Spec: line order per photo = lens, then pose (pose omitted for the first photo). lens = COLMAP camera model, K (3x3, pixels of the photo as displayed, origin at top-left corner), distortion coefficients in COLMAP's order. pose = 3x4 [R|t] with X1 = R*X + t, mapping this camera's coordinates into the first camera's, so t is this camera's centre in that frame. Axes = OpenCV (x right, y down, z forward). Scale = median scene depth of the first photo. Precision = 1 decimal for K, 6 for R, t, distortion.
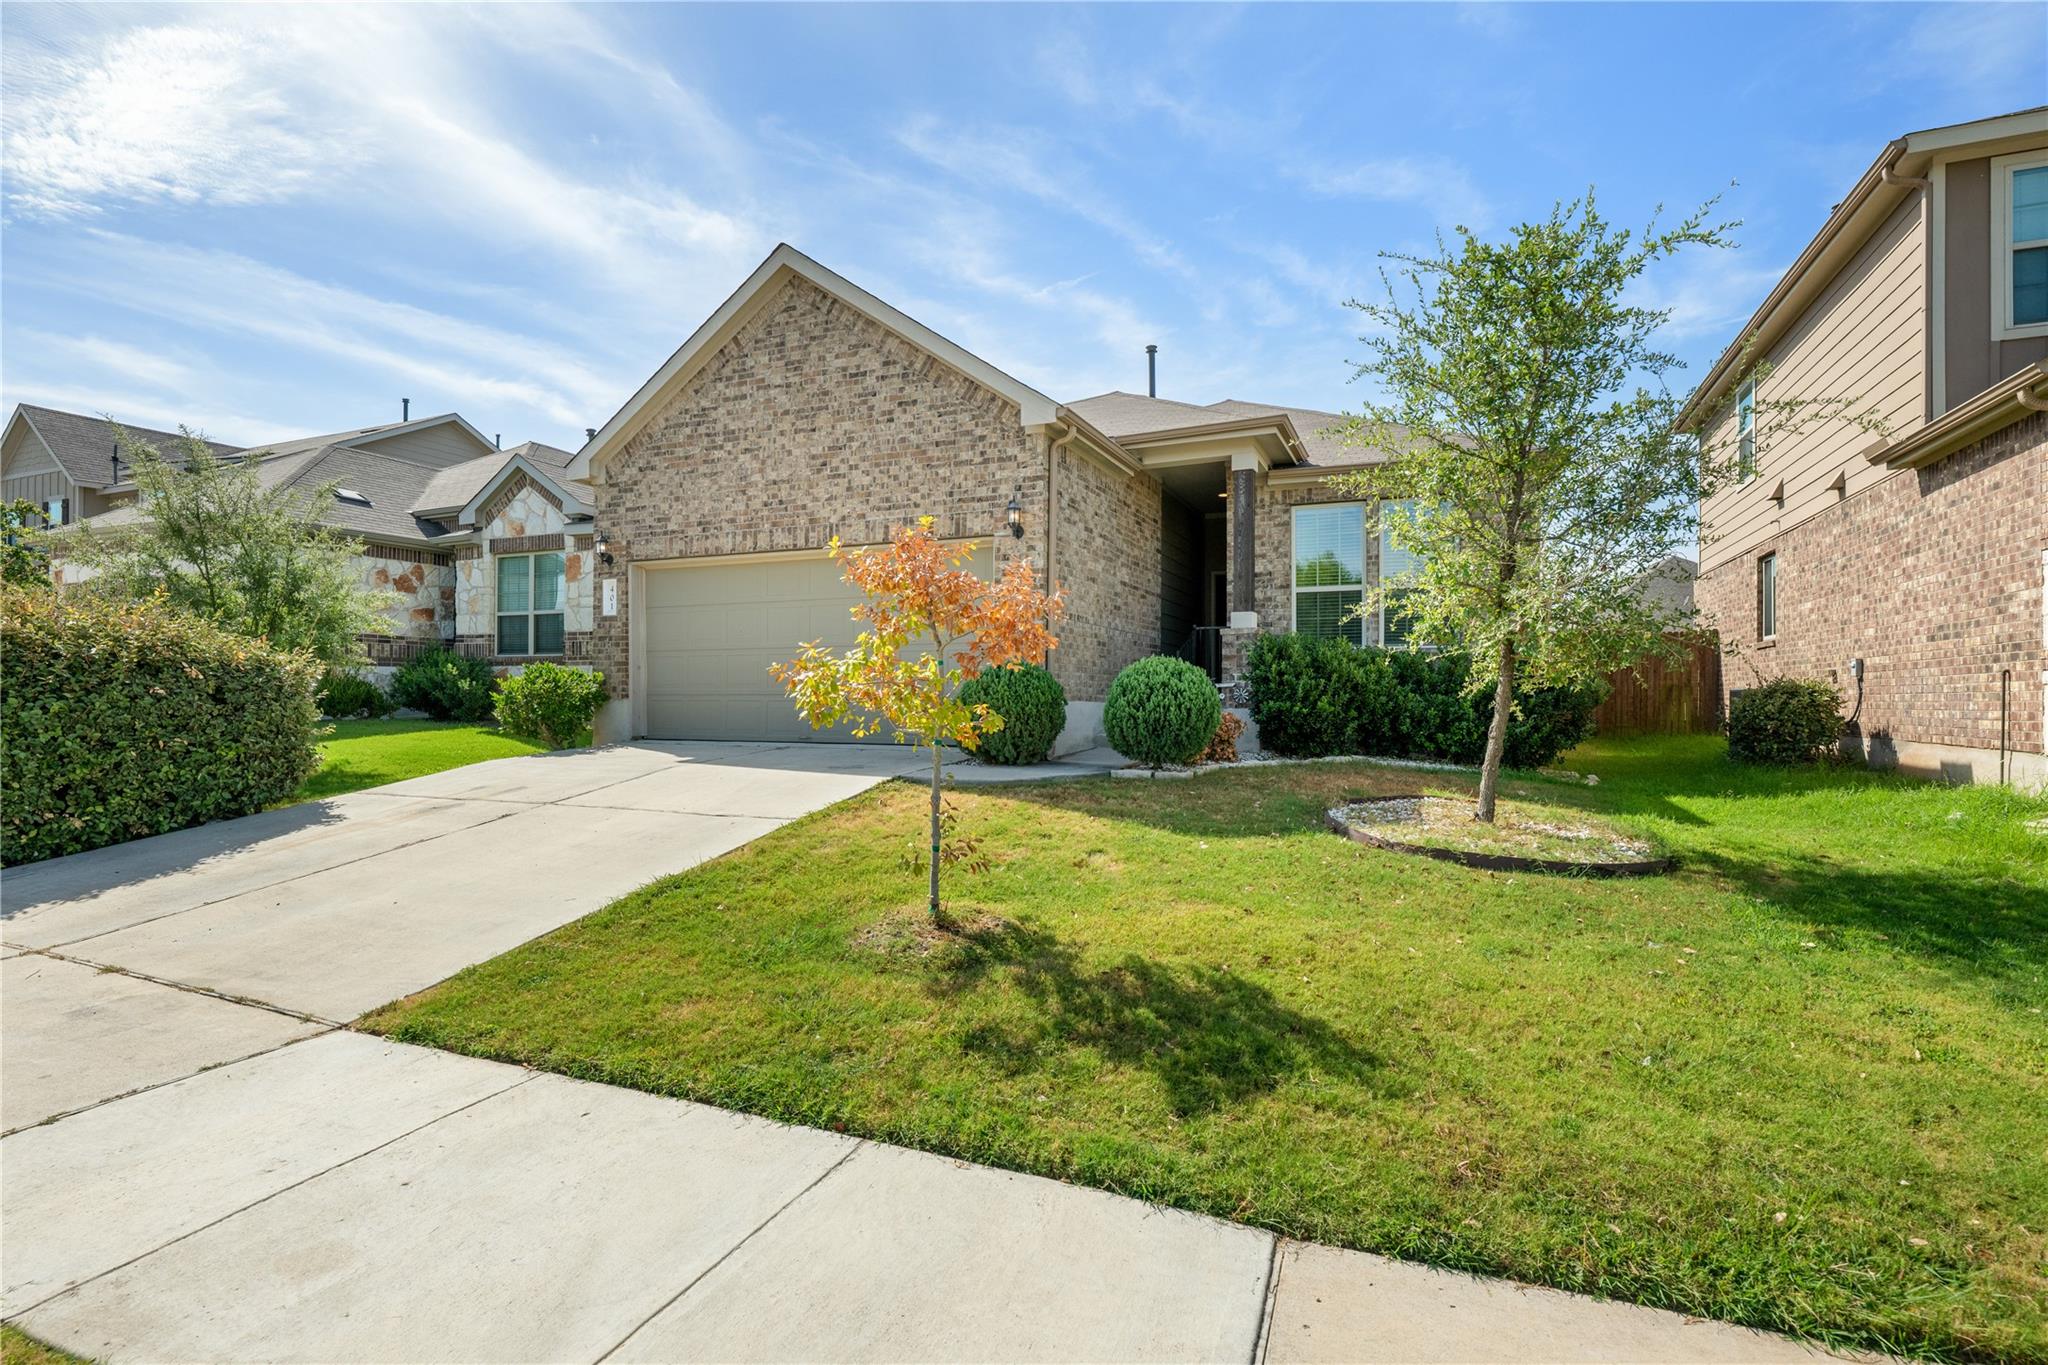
lens RADIAL K [[965.2, 0, 1026.6], [0, 965.2, 696.5], [0, 0, 1]] dist [-0.000640, -0.000083]
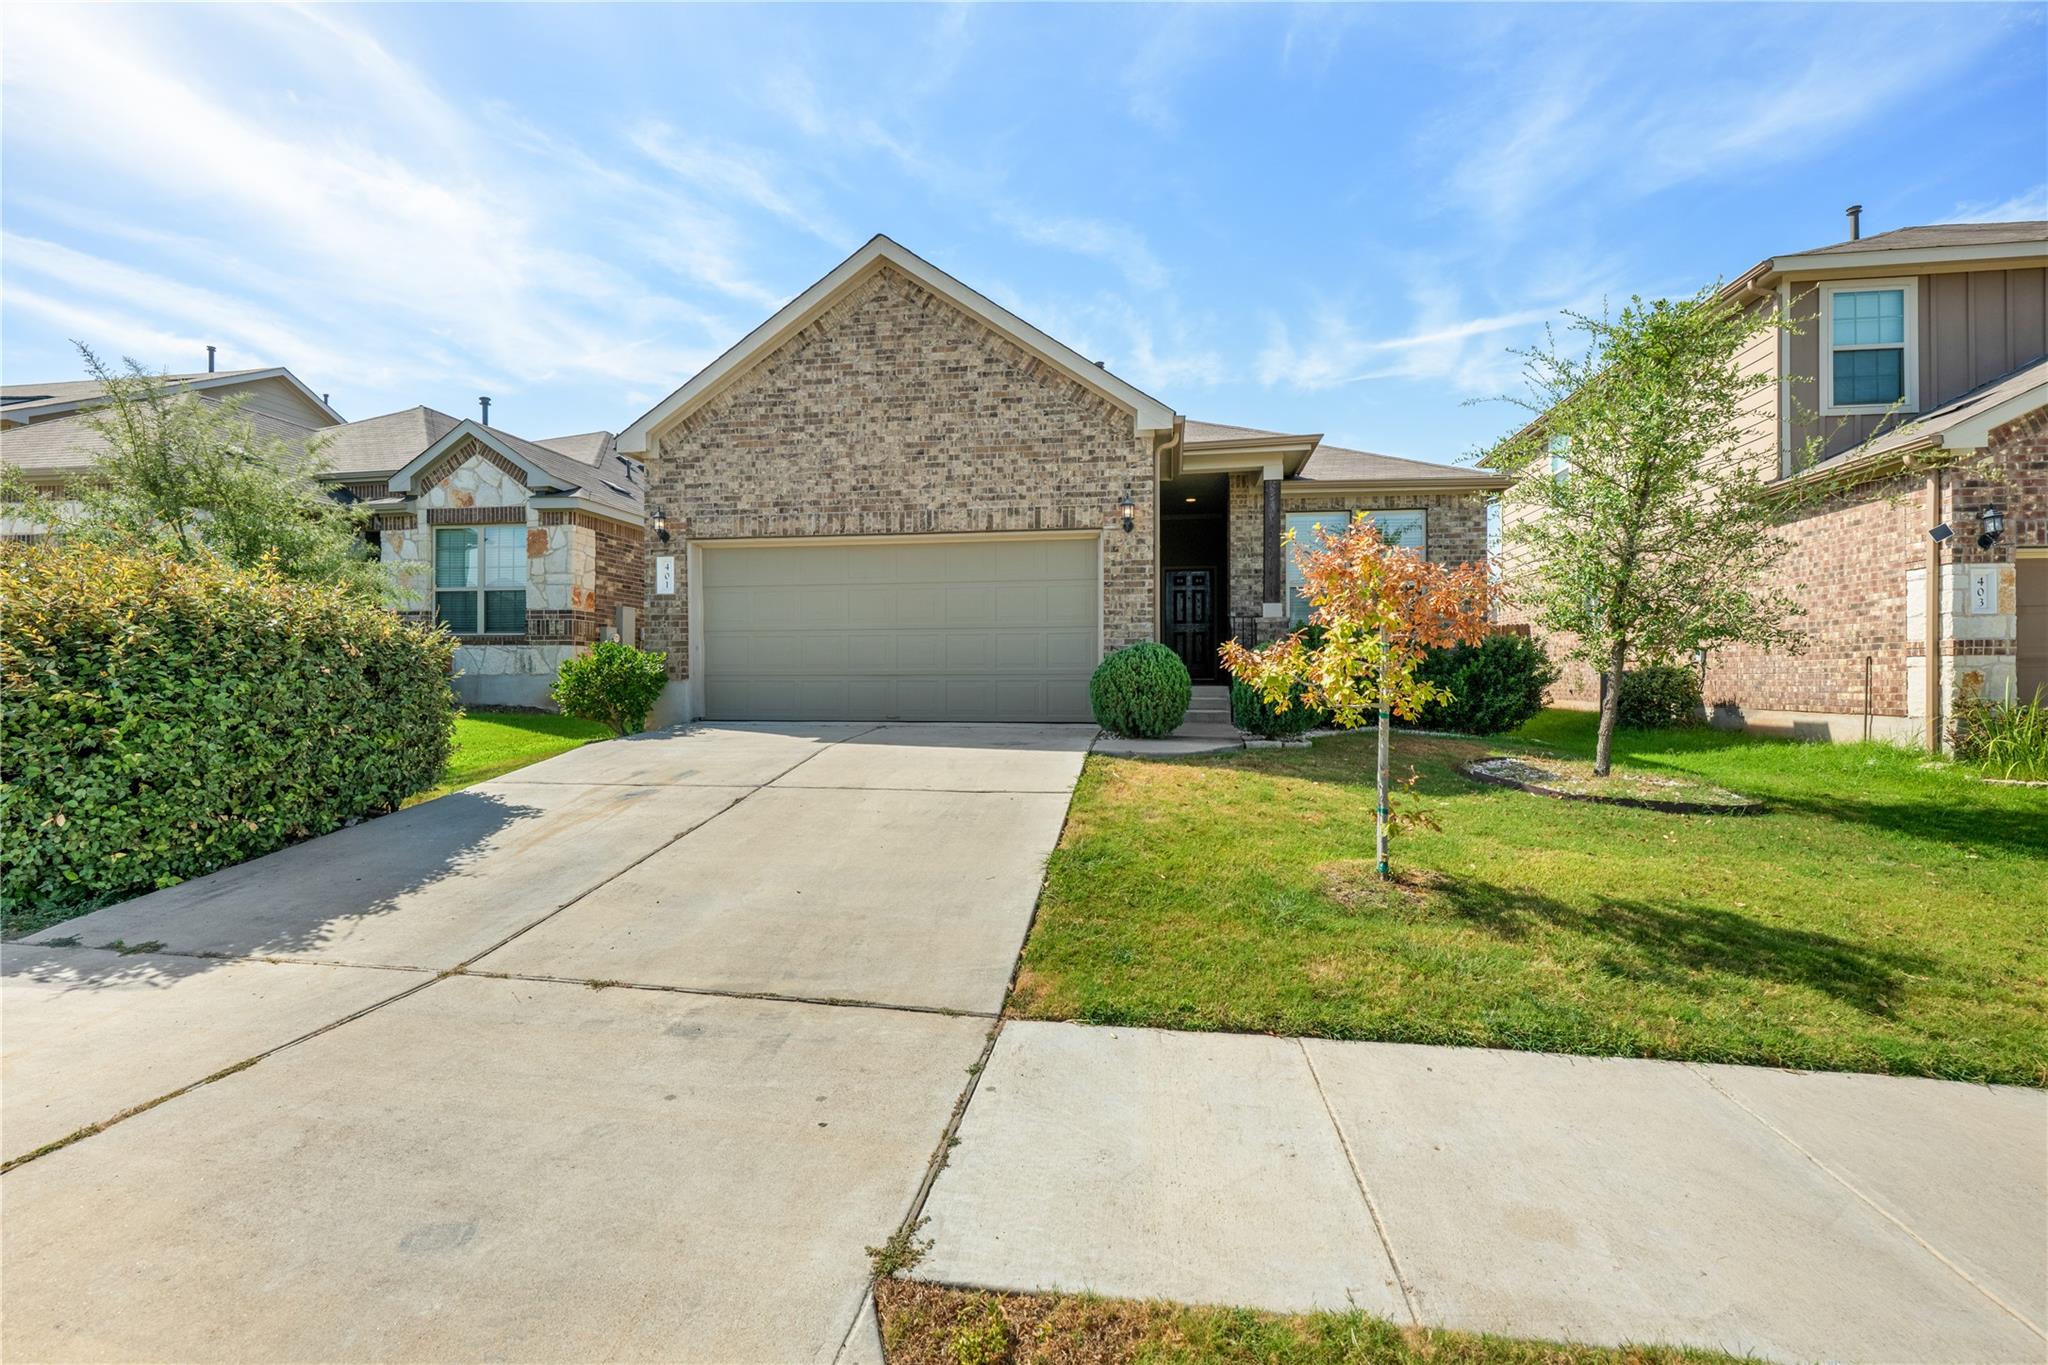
lens RADIAL K [[883.0, 0, 1024.0], [0, 883.0, 682.5], [0, 0, 1]] dist [-0.000744, -0.000041]
pose [[0.969483, -0.002486, 0.245145, -0.342292], [0.001233, 0.999985, 0.005265, 0.001237], [-0.245155, -0.004802, 0.969472, 0.053321]]
